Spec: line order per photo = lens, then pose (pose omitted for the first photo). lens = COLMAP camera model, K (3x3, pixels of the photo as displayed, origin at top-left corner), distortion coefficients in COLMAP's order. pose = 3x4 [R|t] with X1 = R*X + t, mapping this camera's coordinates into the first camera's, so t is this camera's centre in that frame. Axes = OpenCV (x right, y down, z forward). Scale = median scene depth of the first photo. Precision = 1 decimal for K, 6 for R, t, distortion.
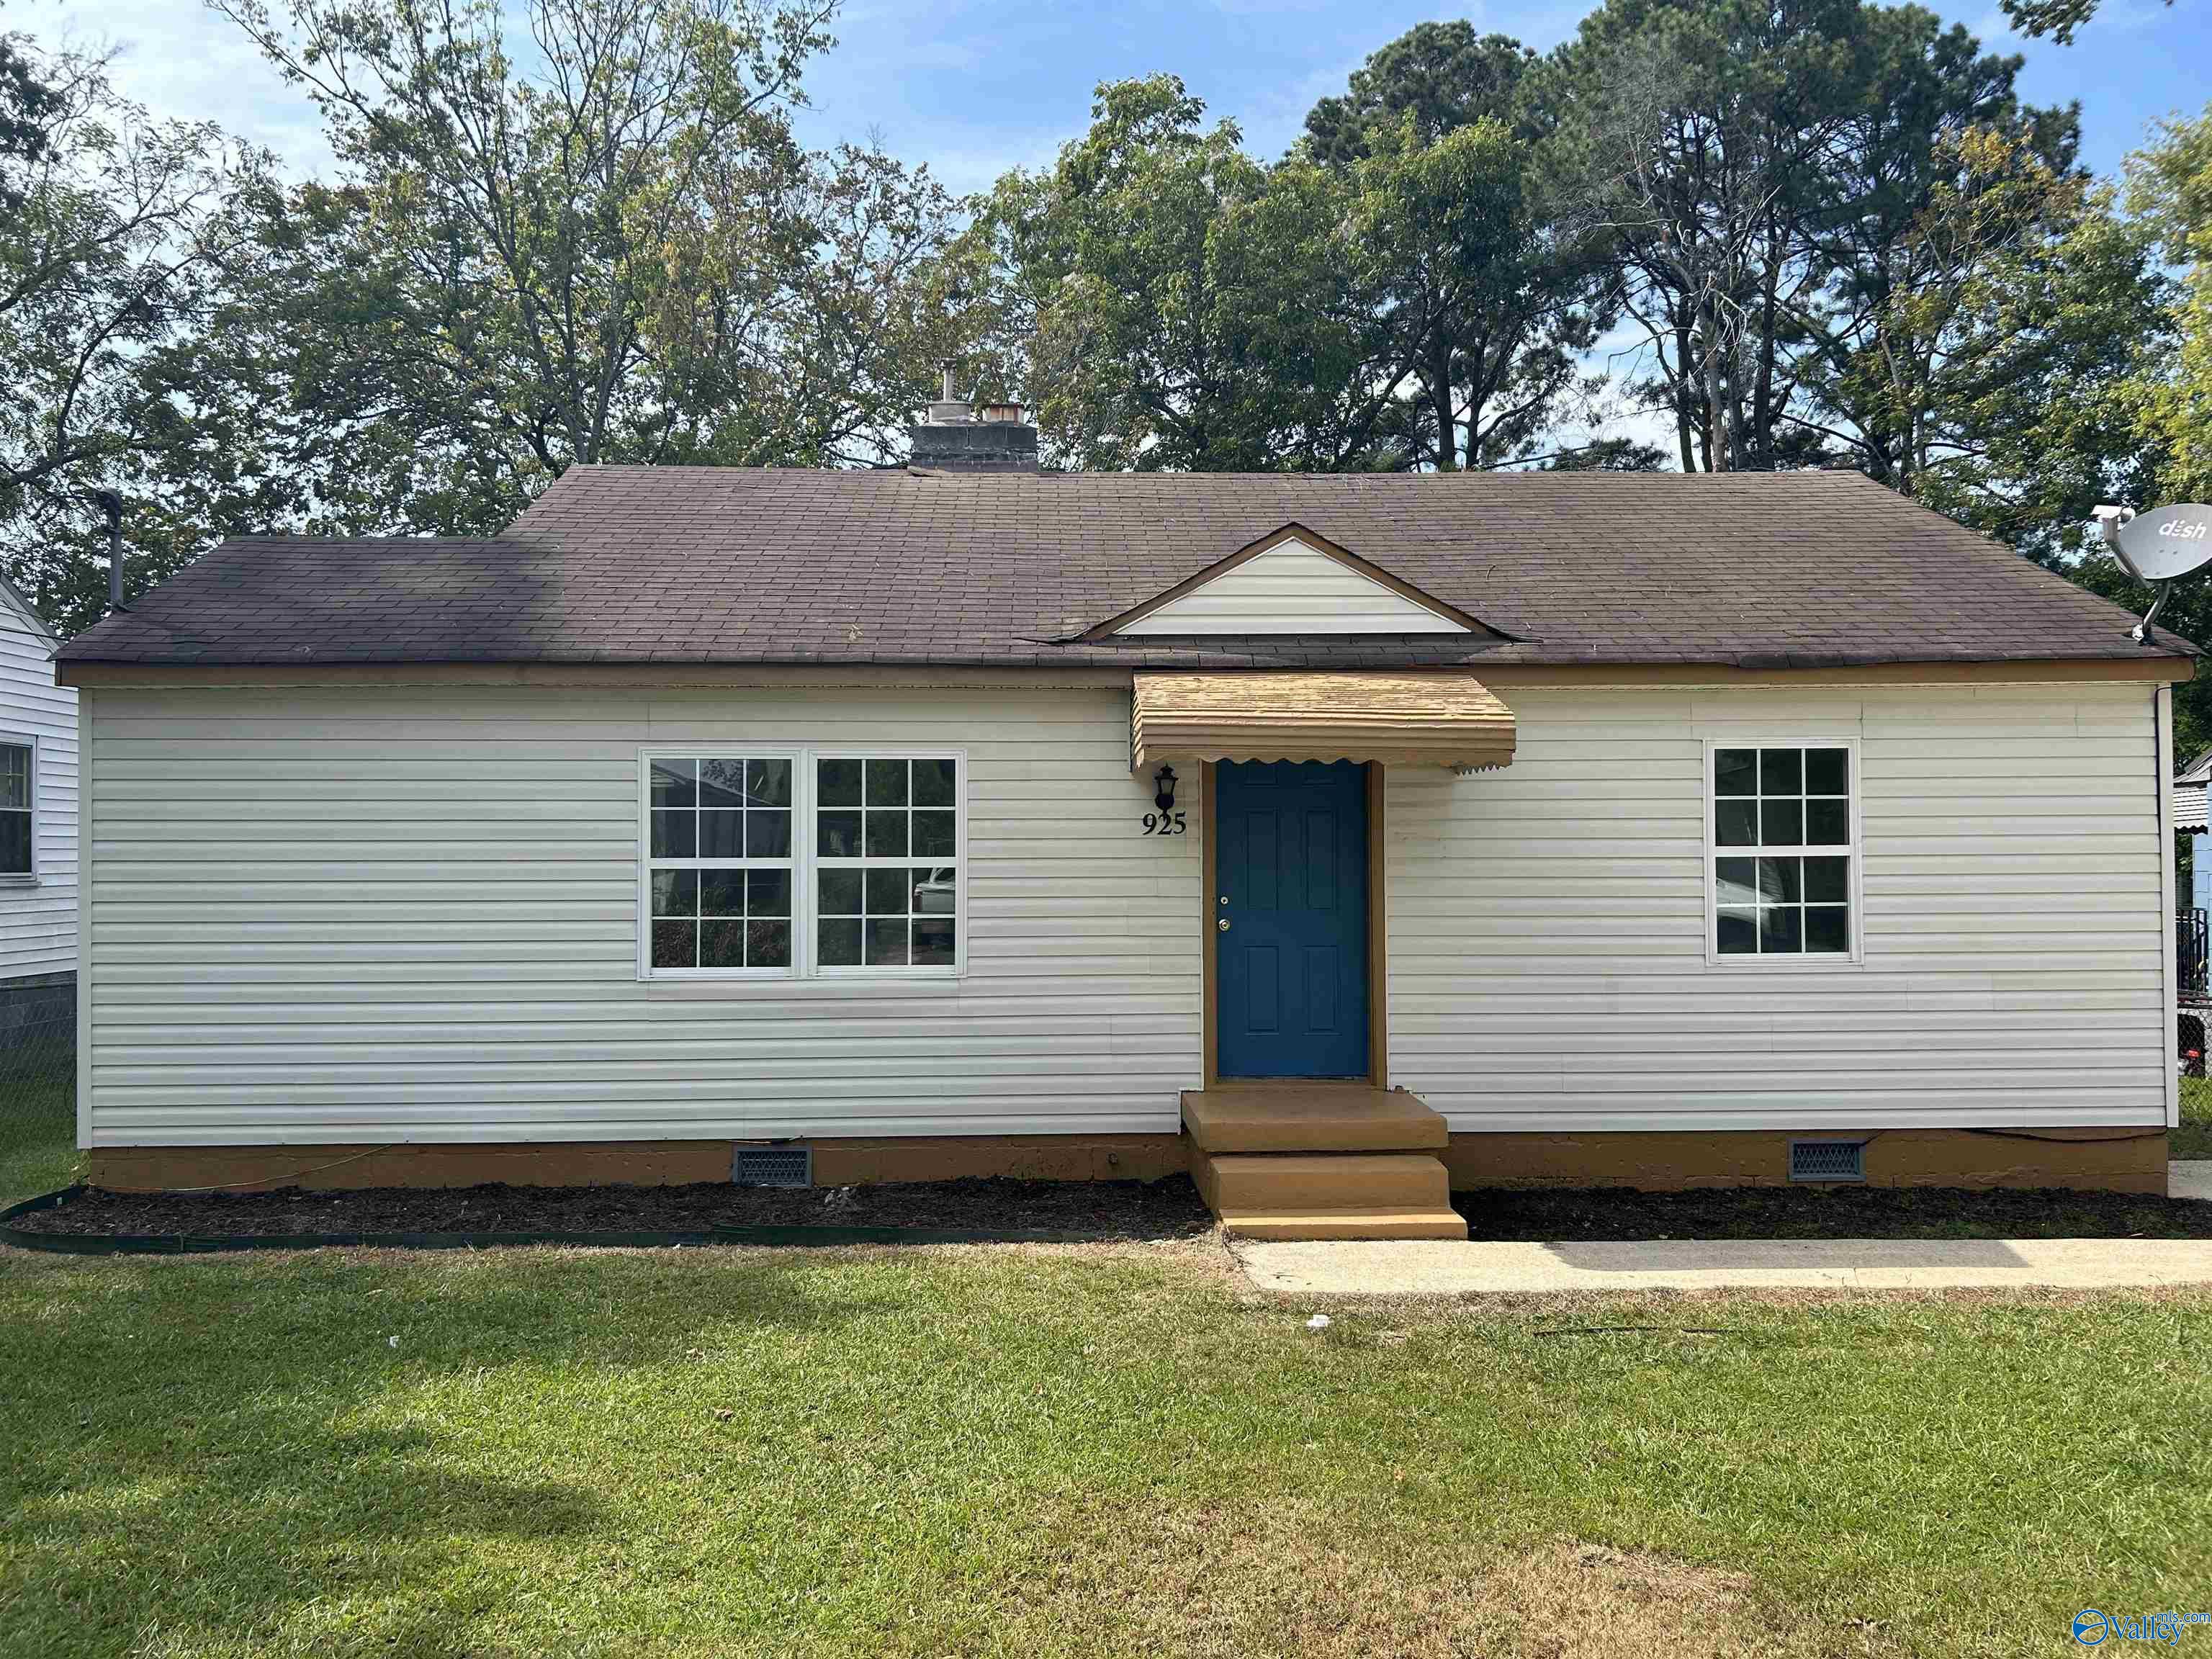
lens RADIAL K [[1685.0, 0, 1106.0], [0, 1685.0, 829.5], [0, 0, 1]] dist [0.048440, -0.049762]
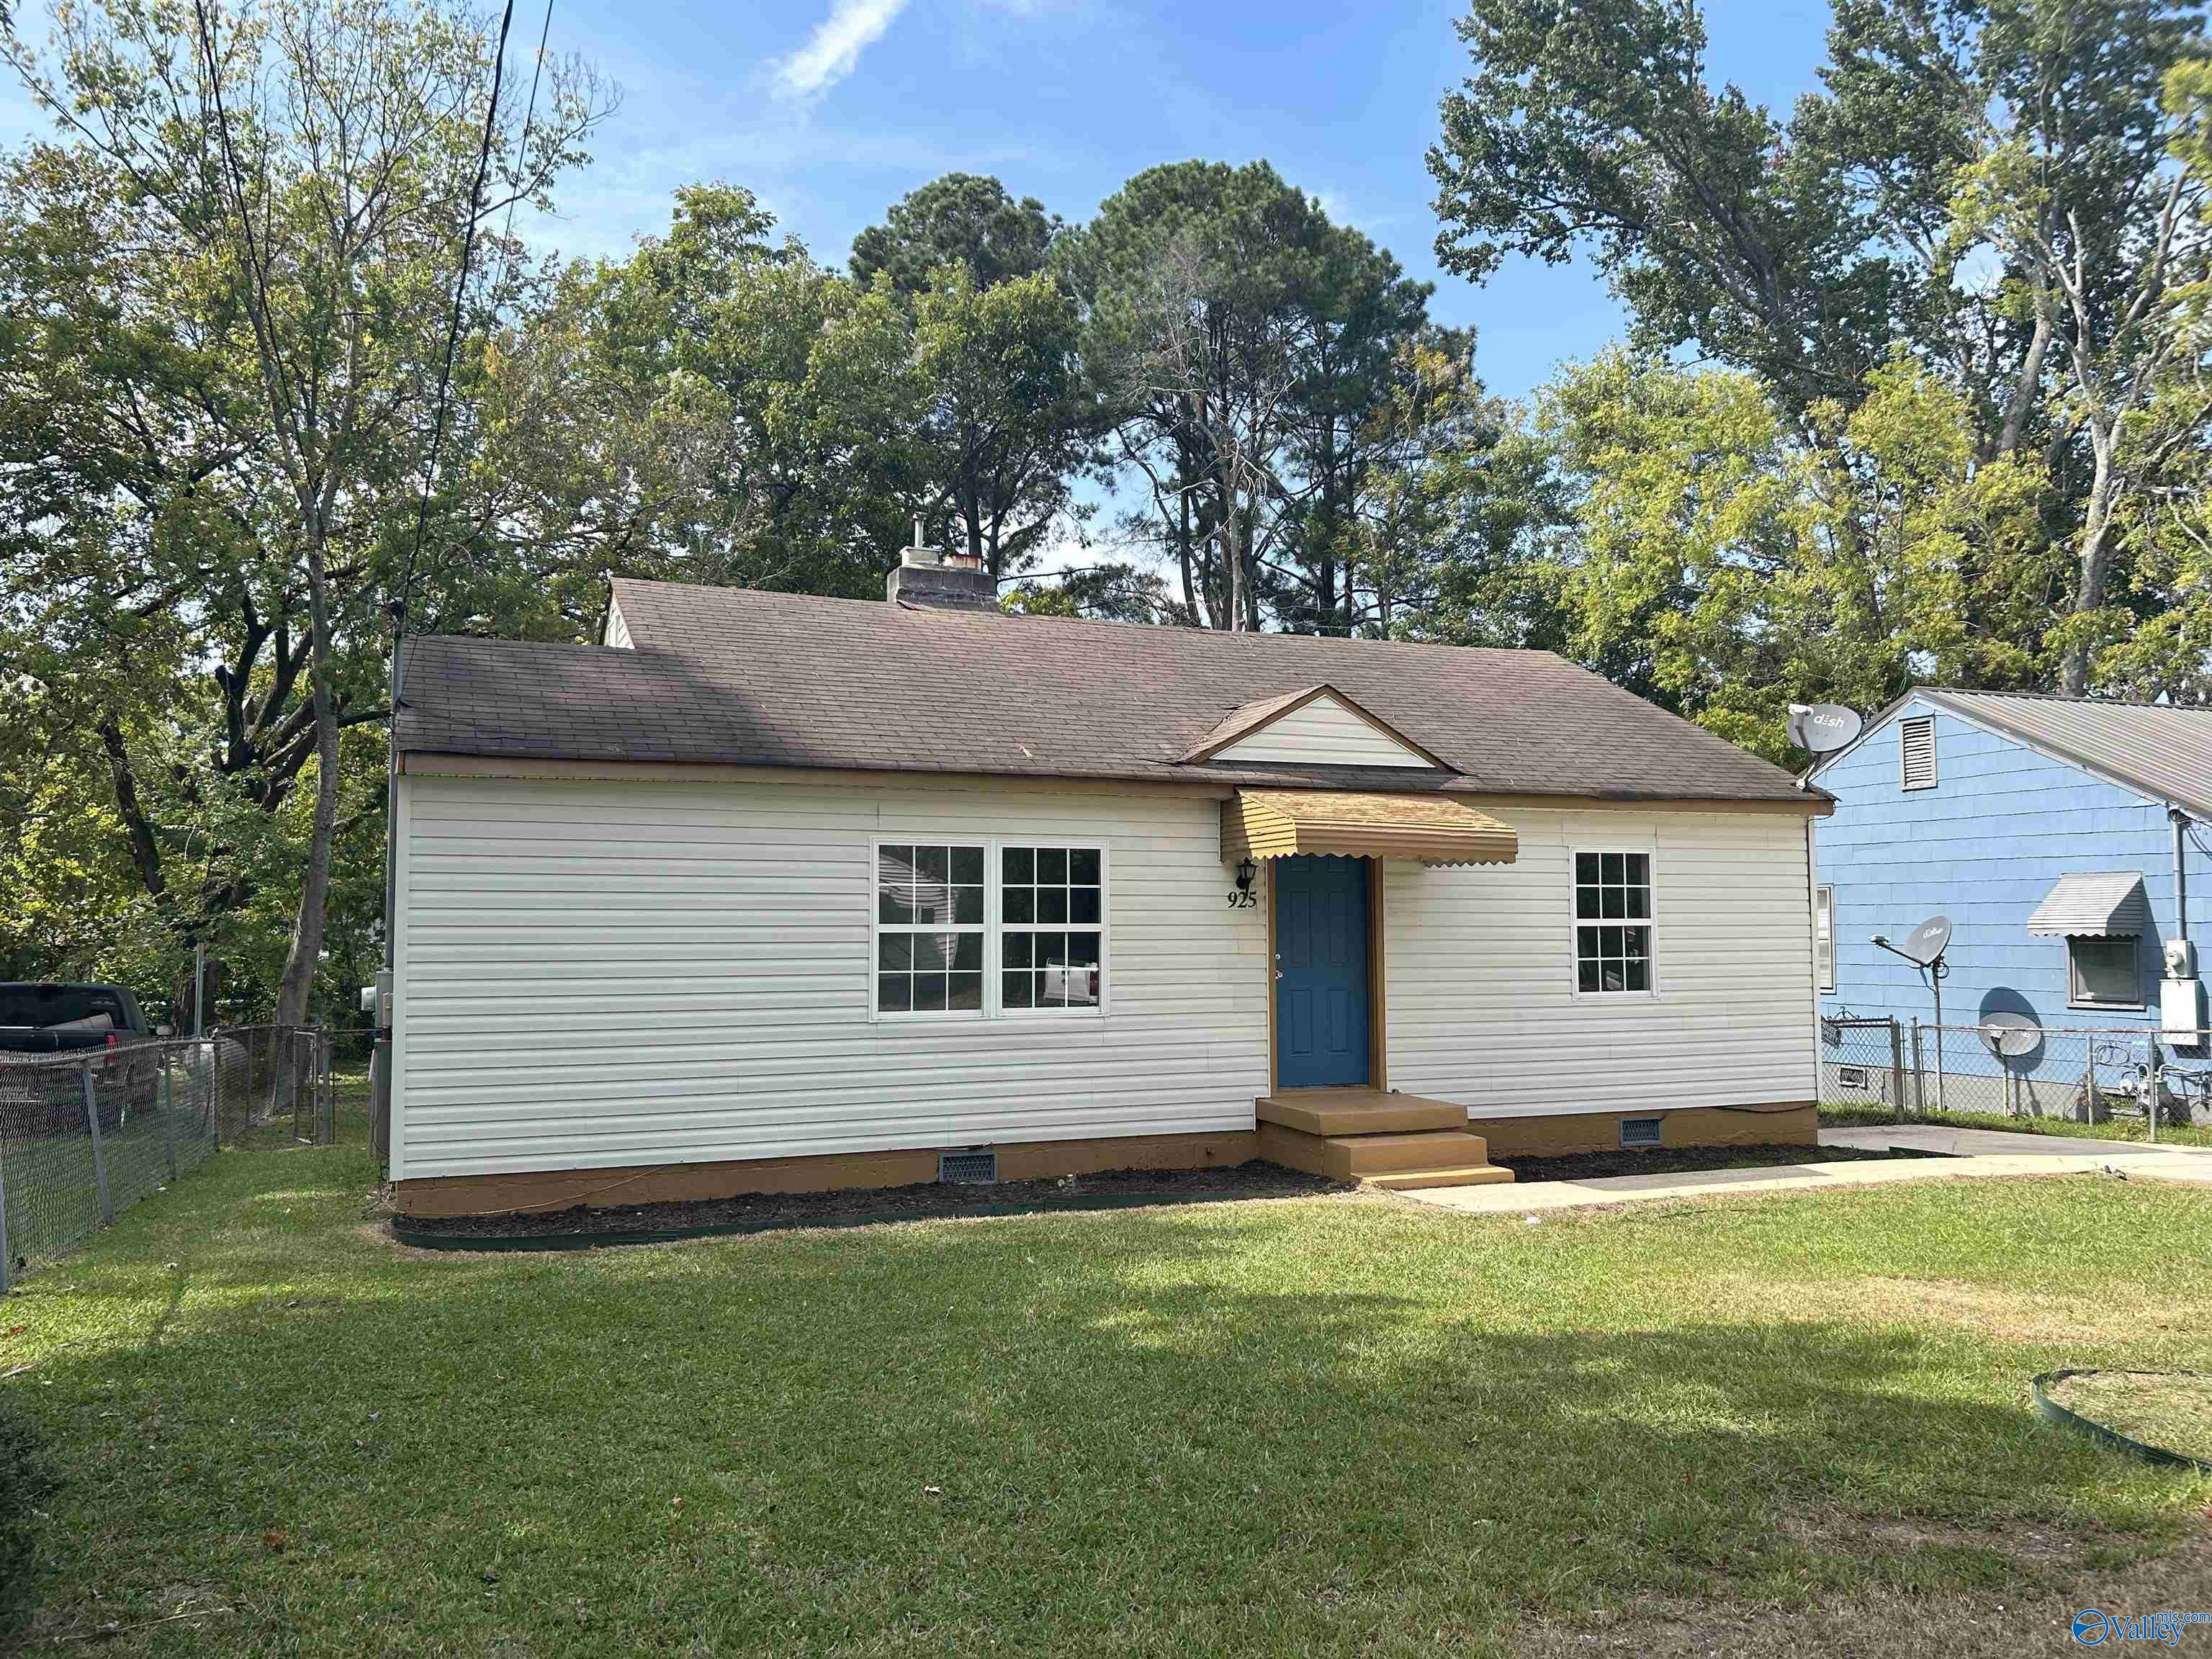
lens RADIAL K [[1699.4, 0, 1110.4], [0, 1699.4, 821.9], [0, 0, 1]] dist [0.063260, -0.004706]
pose [[0.931787, 0.025681, 0.362097, -0.554143], [-0.007157, 0.998600, -0.052407, 0.006301], [-0.362936, 0.046240, 0.930666, -0.233784]]
